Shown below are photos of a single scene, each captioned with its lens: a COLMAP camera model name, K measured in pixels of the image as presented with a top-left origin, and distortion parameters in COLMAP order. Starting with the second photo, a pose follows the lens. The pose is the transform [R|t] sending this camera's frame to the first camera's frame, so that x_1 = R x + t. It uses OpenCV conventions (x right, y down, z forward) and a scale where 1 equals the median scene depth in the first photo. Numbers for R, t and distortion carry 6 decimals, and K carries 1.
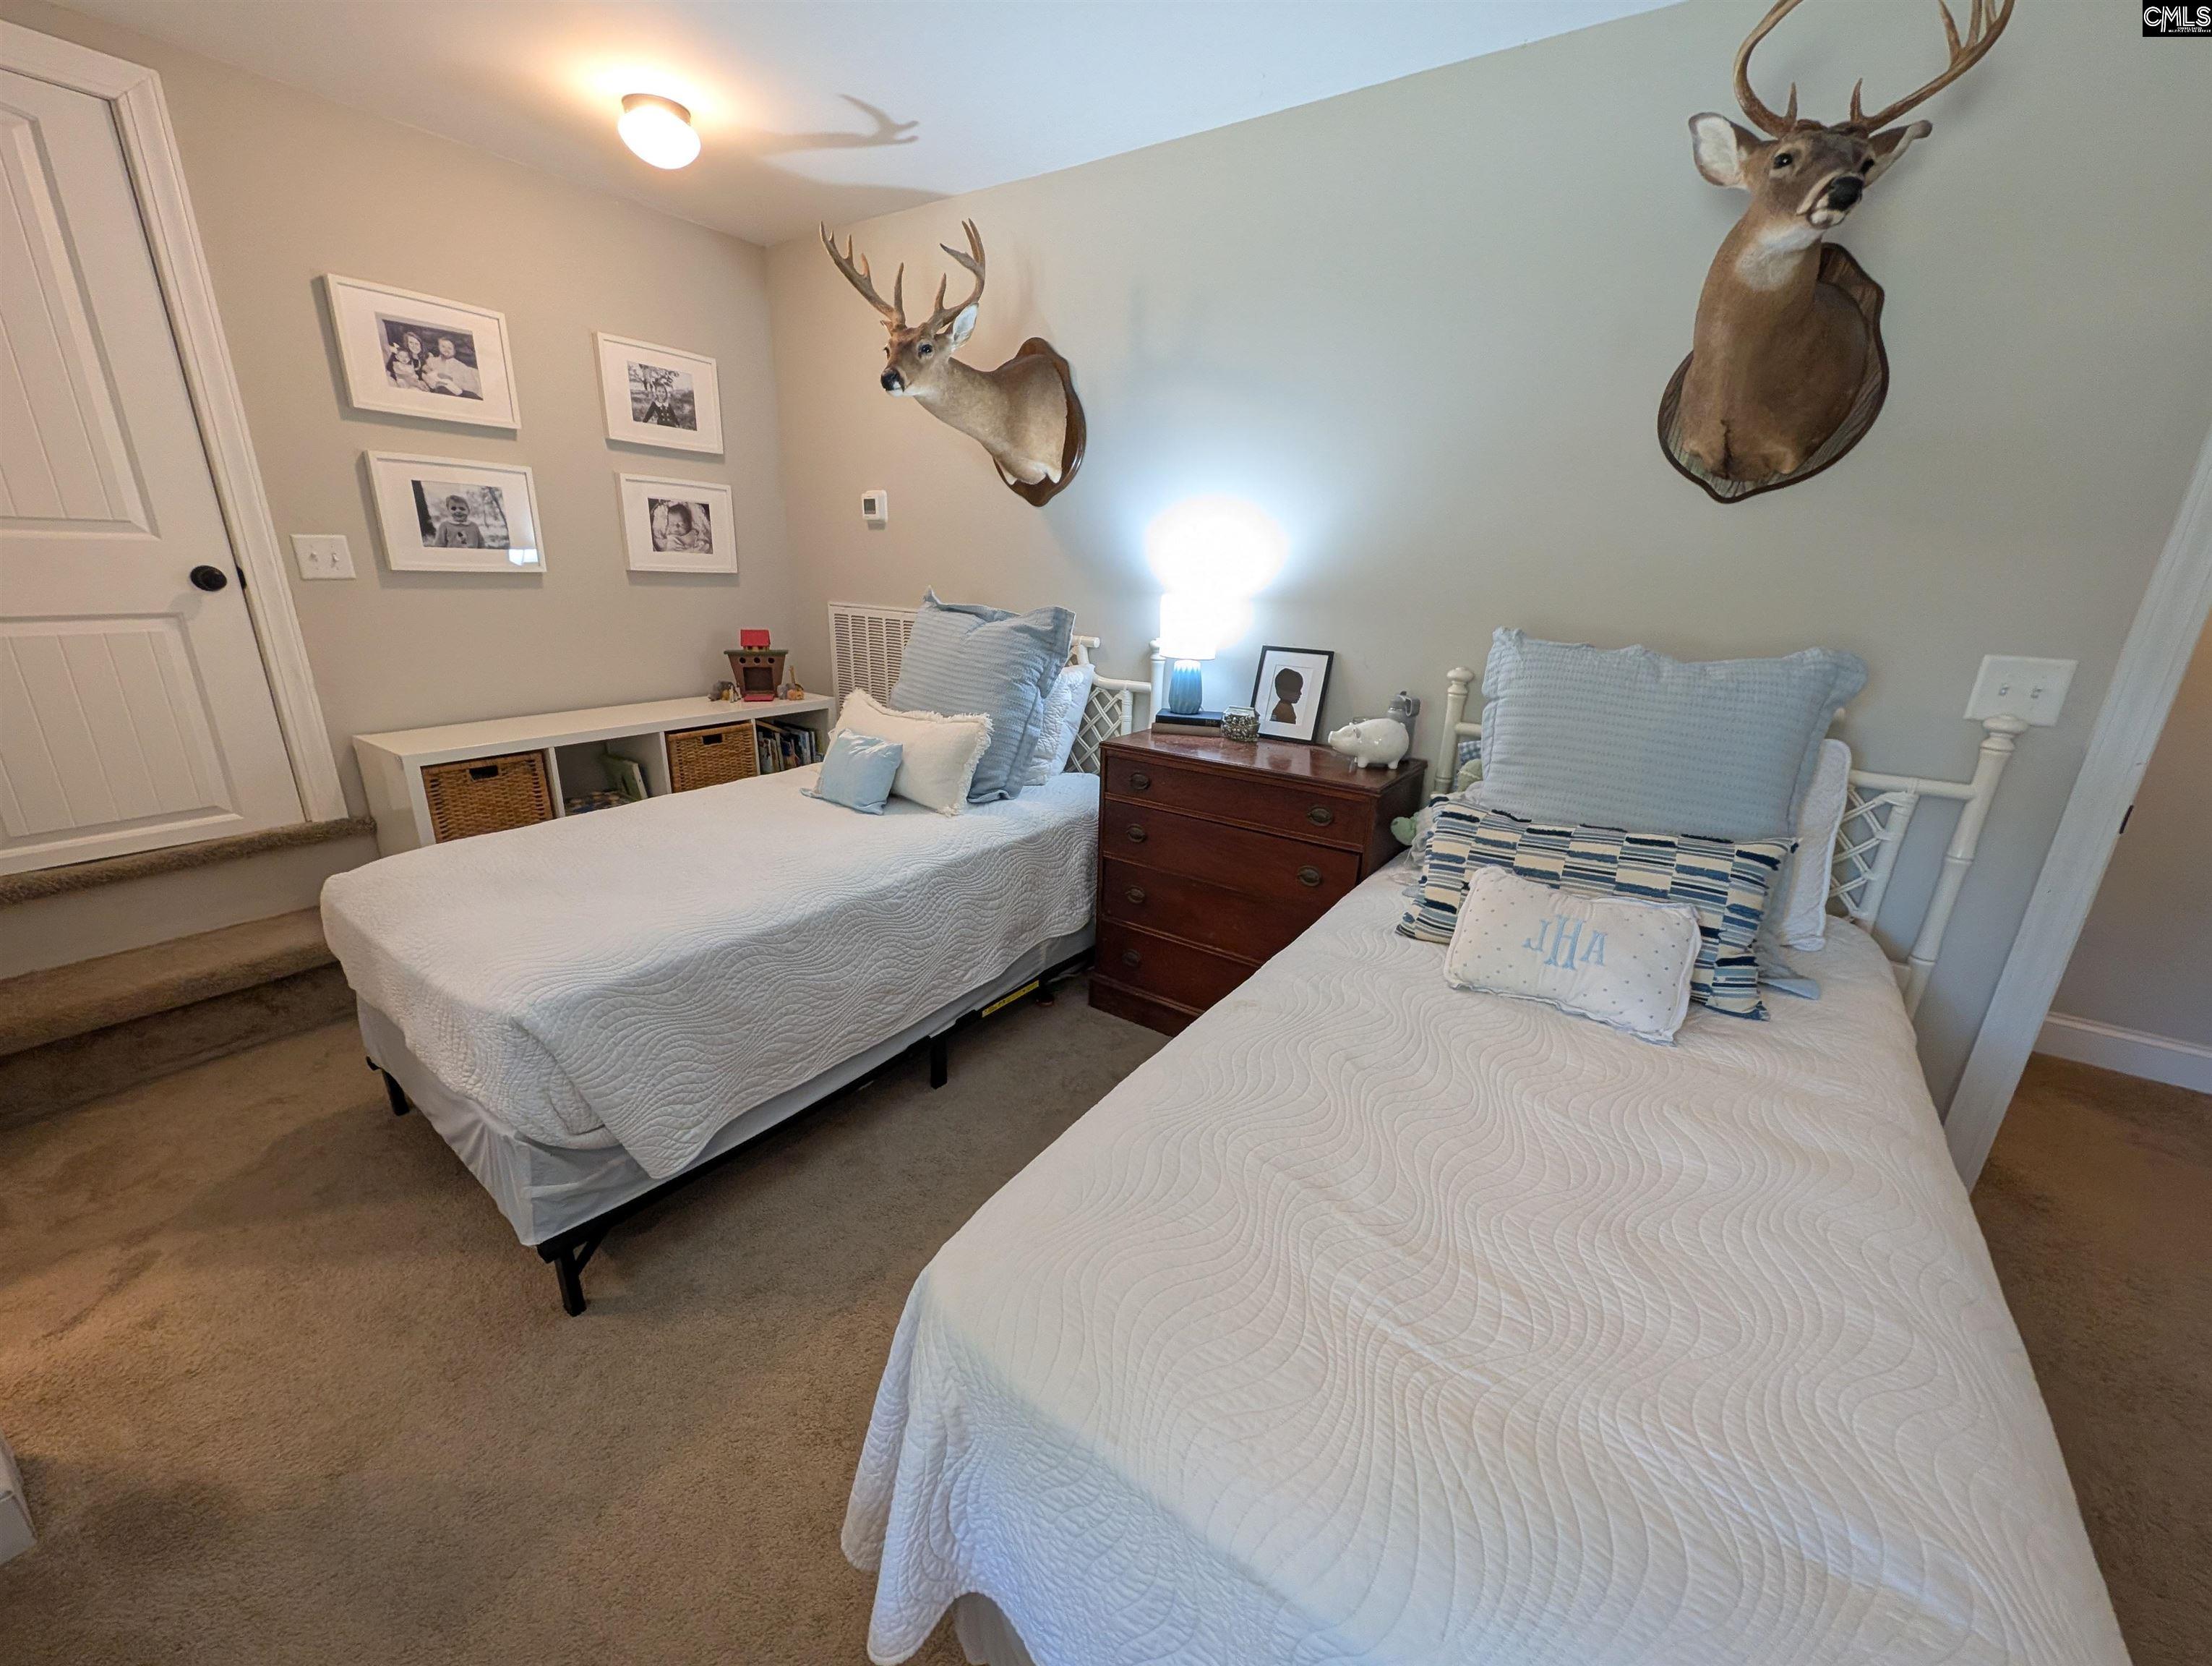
lens RADIAL K [[848.9, 0, 1099.5], [0, 848.9, 832.4], [0, 0, 1]] dist [0.000062, 0.000376]
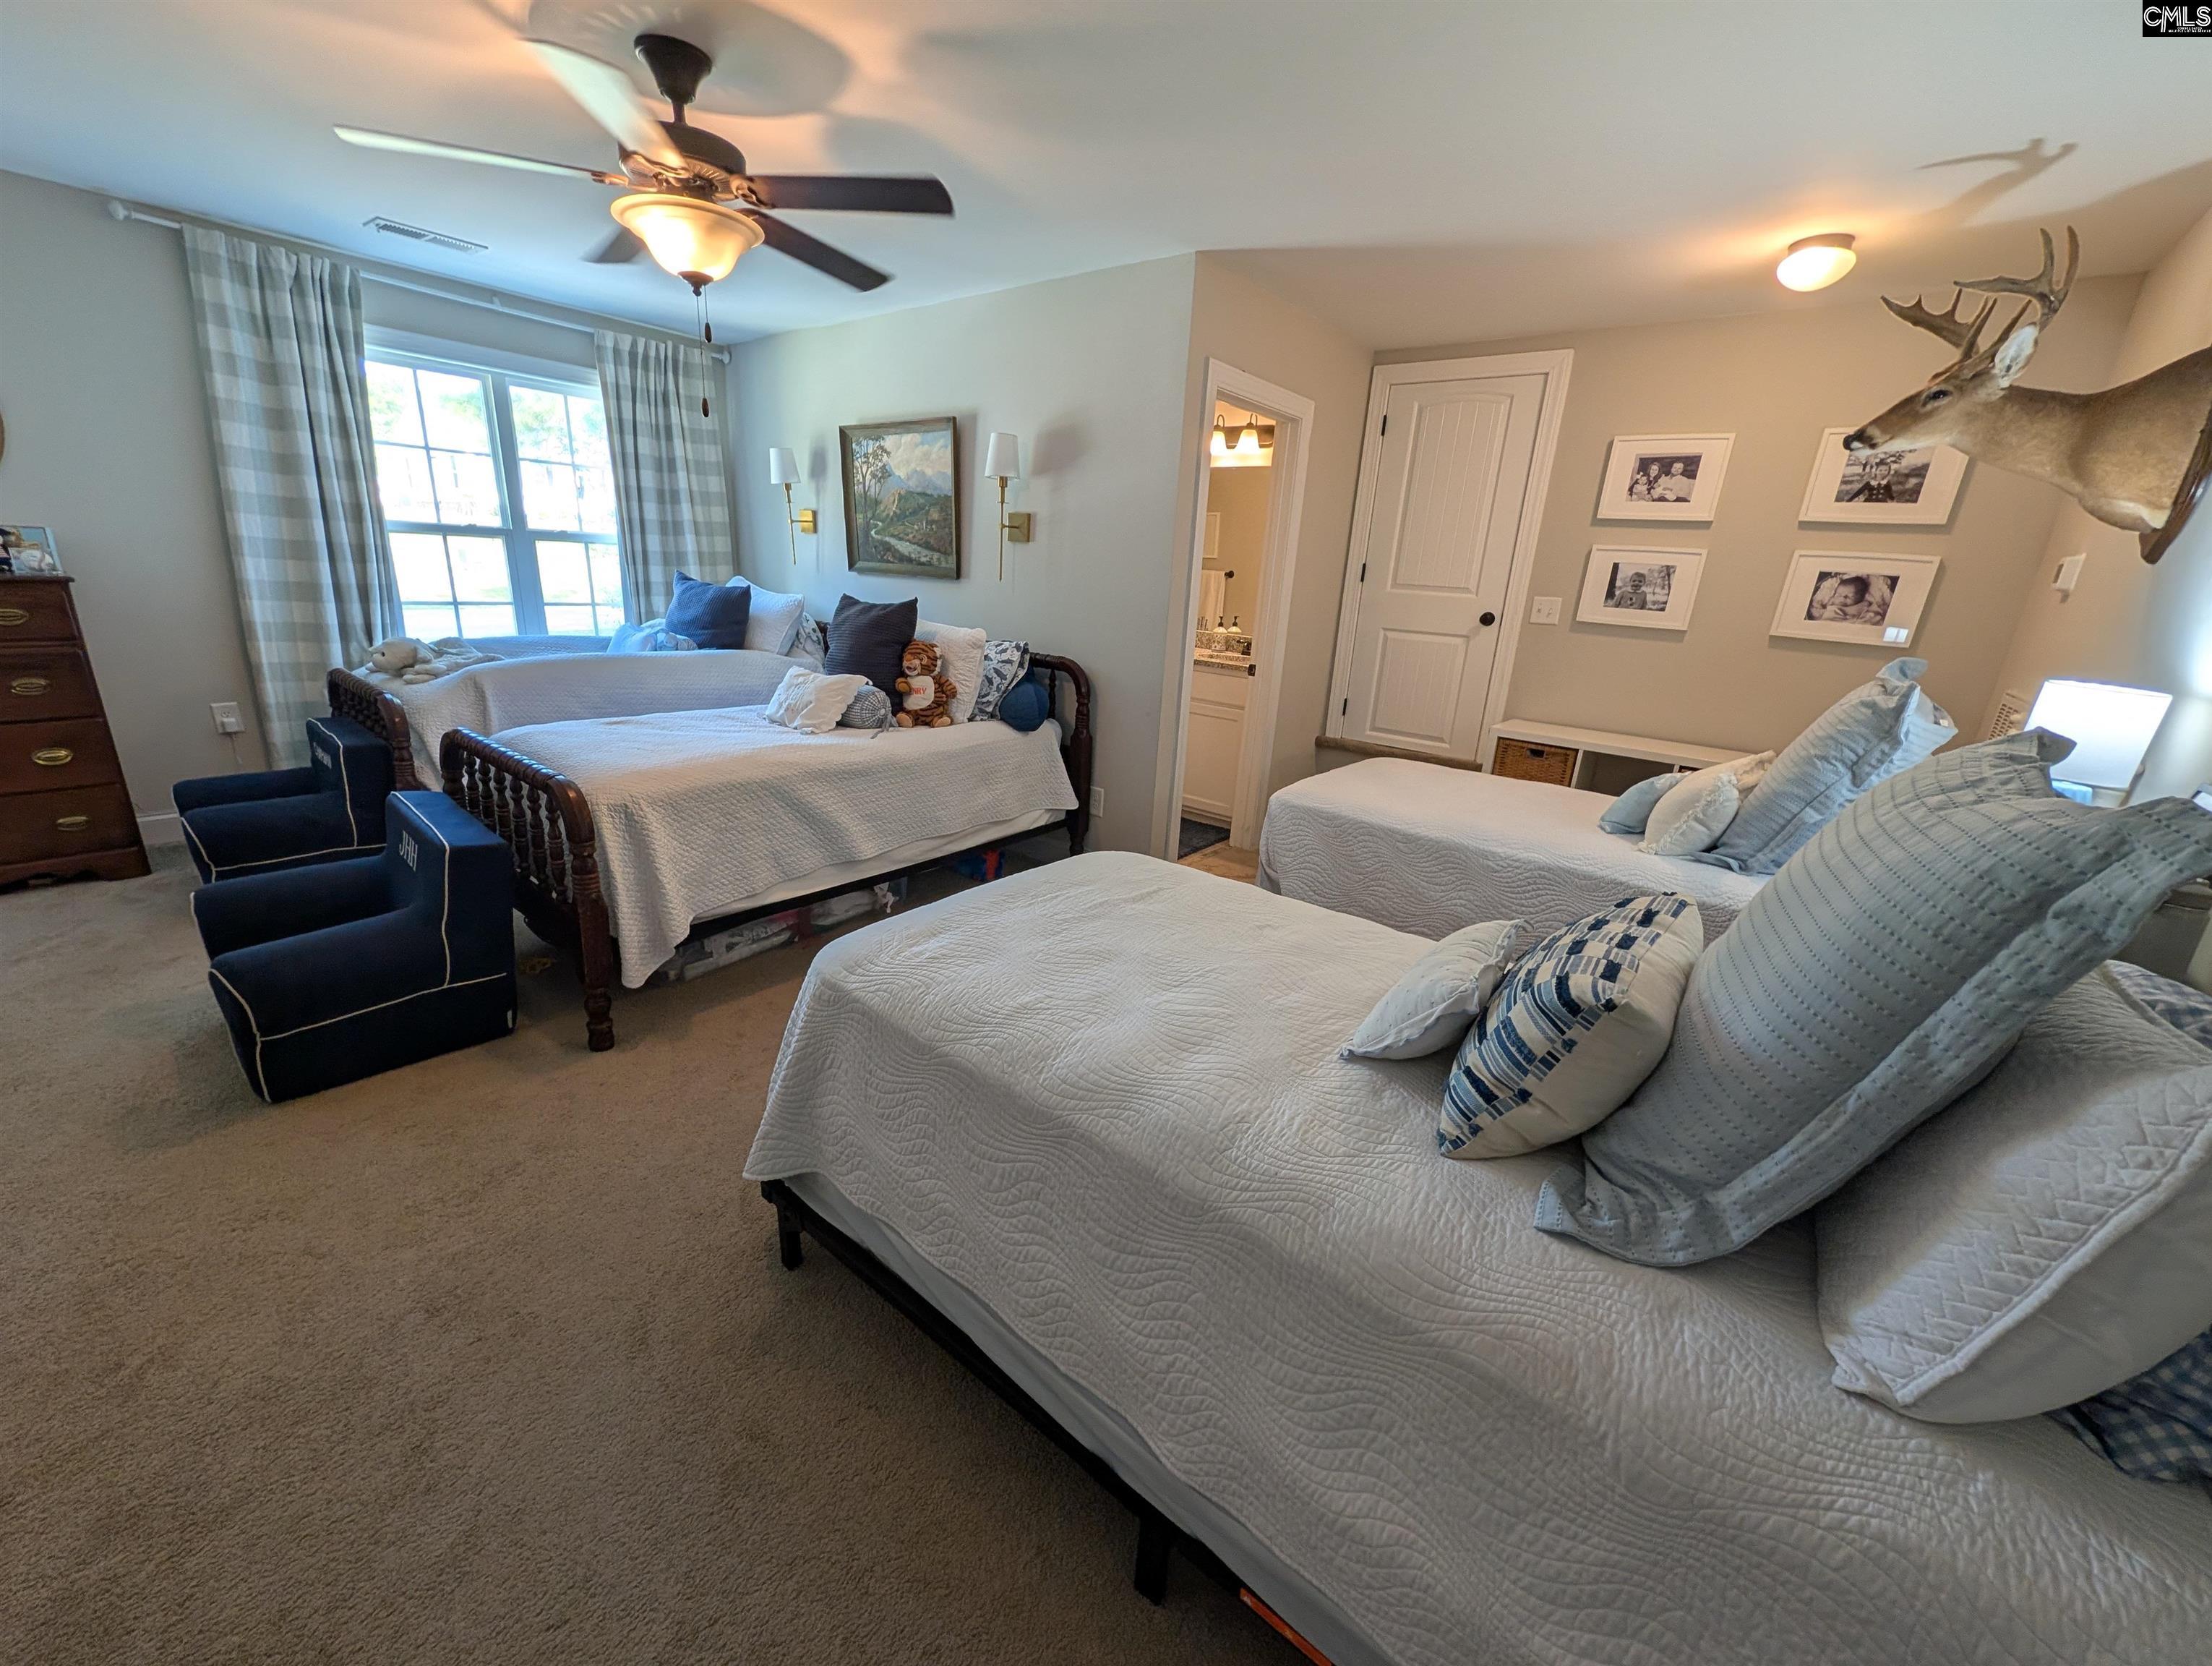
lens RADIAL K [[848.9, 0, 1107.2], [0, 848.9, 834.6], [0, 0, 1]] dist [0.000062, 0.000376]
pose [[-0.067406, 0.267388, -0.961228, 0.782407], [-0.366077, 0.889599, 0.273134, -0.074028], [0.928140, 0.370294, 0.037920, 0.297758]]
